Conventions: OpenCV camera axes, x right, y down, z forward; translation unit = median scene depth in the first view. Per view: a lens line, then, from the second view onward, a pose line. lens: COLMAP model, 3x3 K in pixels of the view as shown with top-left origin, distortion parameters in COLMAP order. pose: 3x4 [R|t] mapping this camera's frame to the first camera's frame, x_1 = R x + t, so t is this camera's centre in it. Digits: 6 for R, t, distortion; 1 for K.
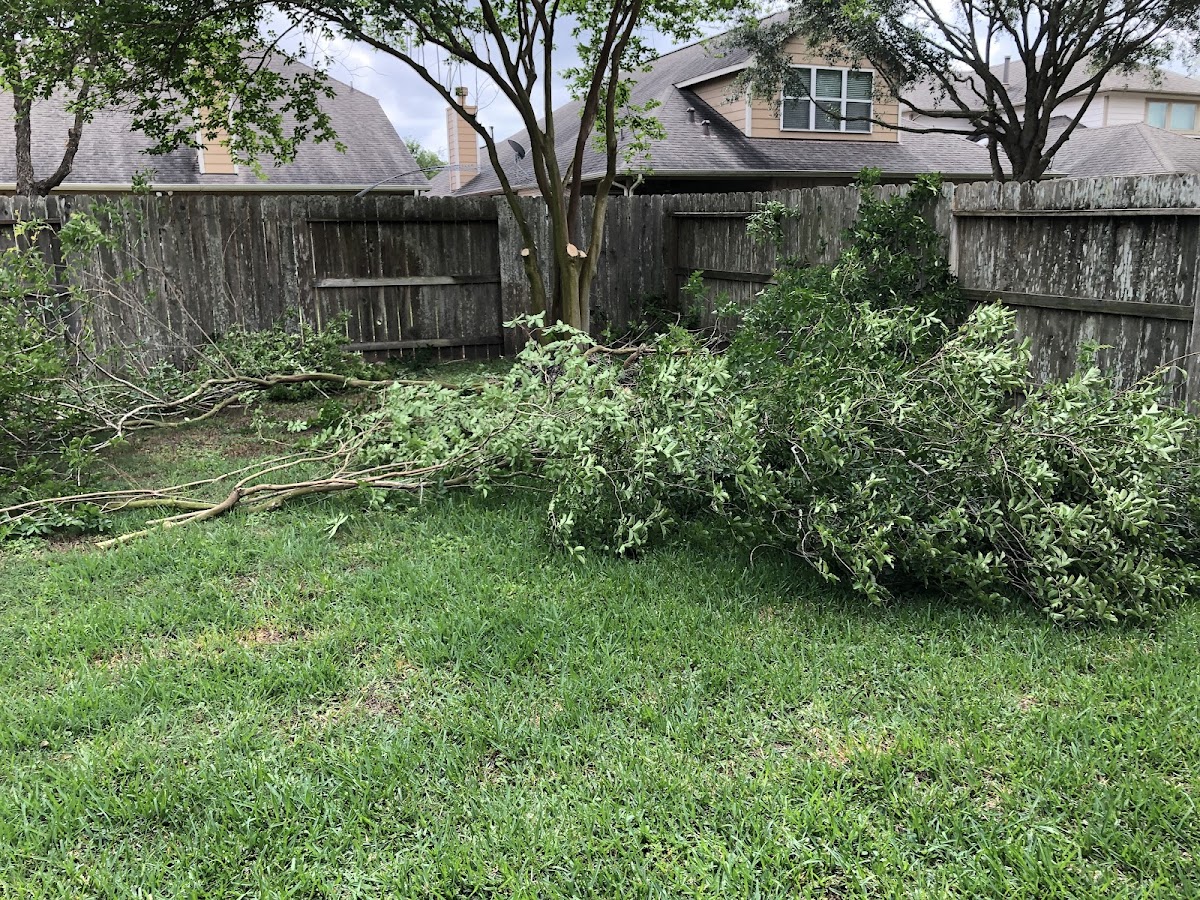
lens RADIAL K [[937.5, 0, 600.0], [0, 937.5, 450.0], [0, 0, 1]] dist [0.095896, -0.164824]
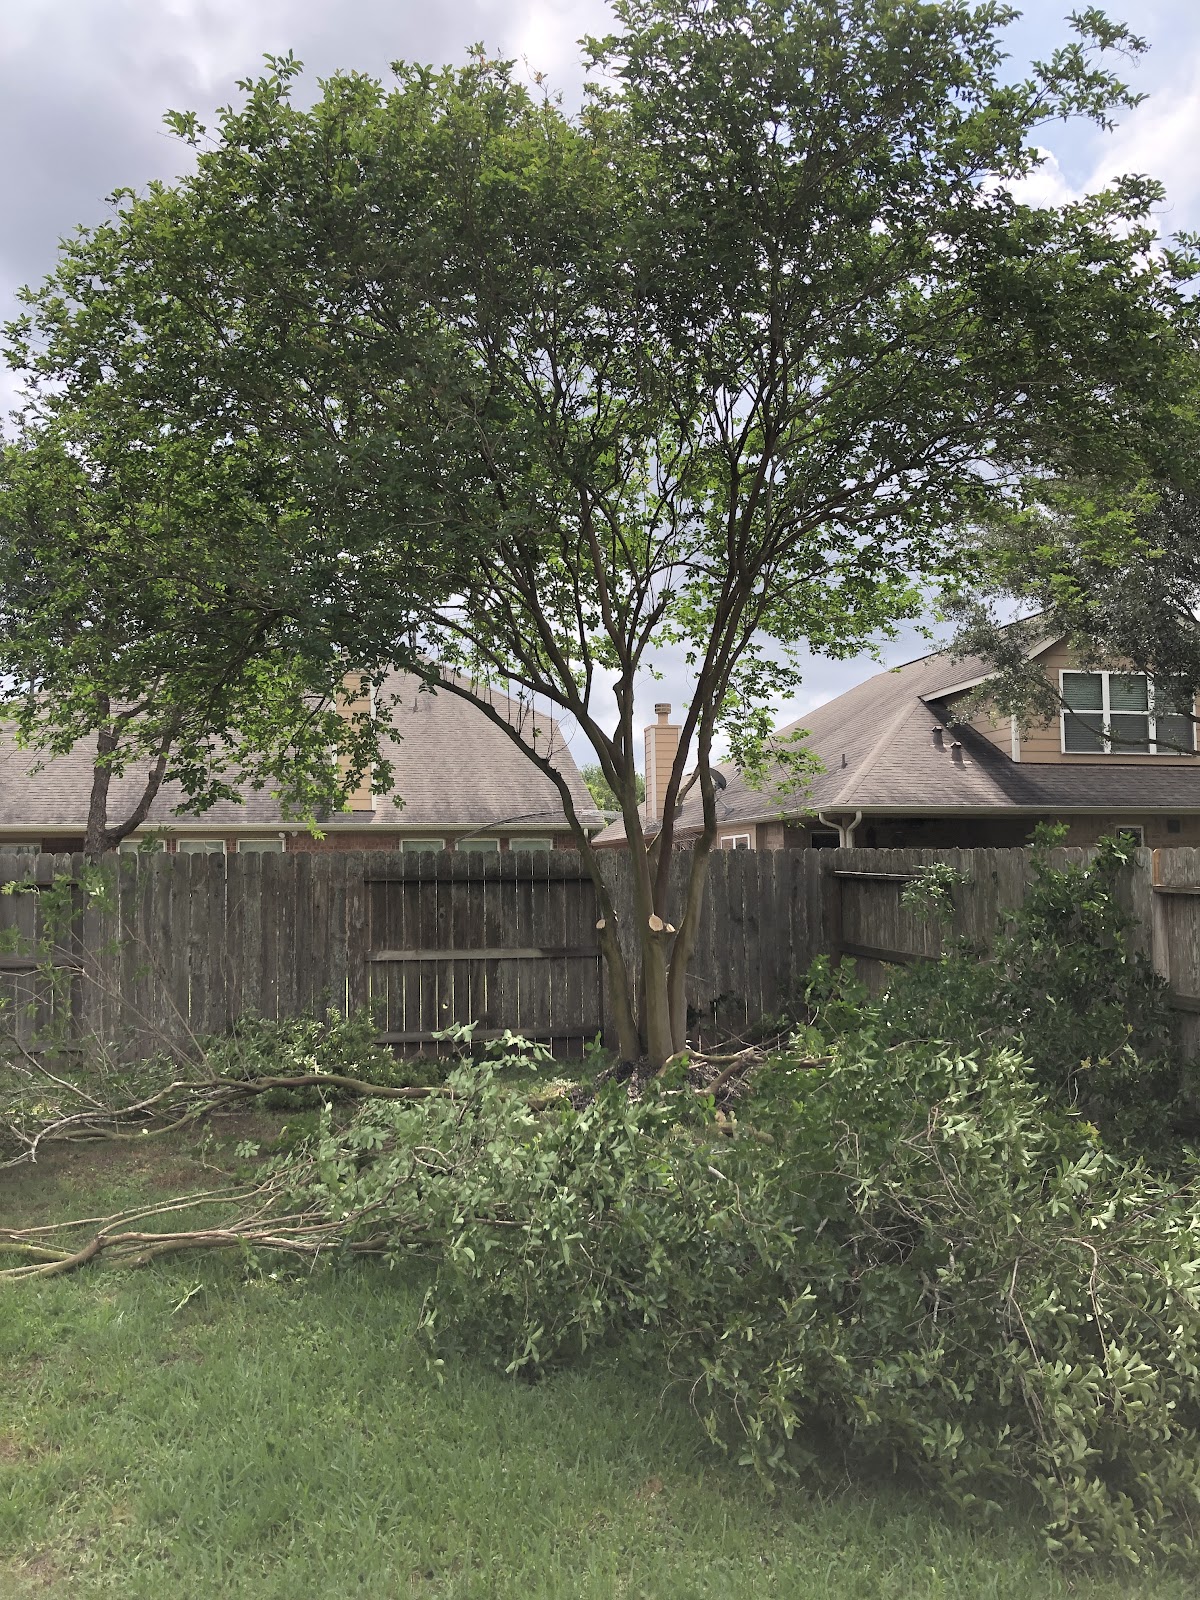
lens RADIAL K [[1279.2, 0, 600.0], [0, 1279.2, 800.0], [0, 0, 1]] dist [0.075984, -0.110251]
pose [[0.976134, -0.004473, -0.217124, 0.150709], [-0.056449, 0.960197, -0.273562, -0.021255], [0.209705, 0.279289, 0.937028, -0.011825]]
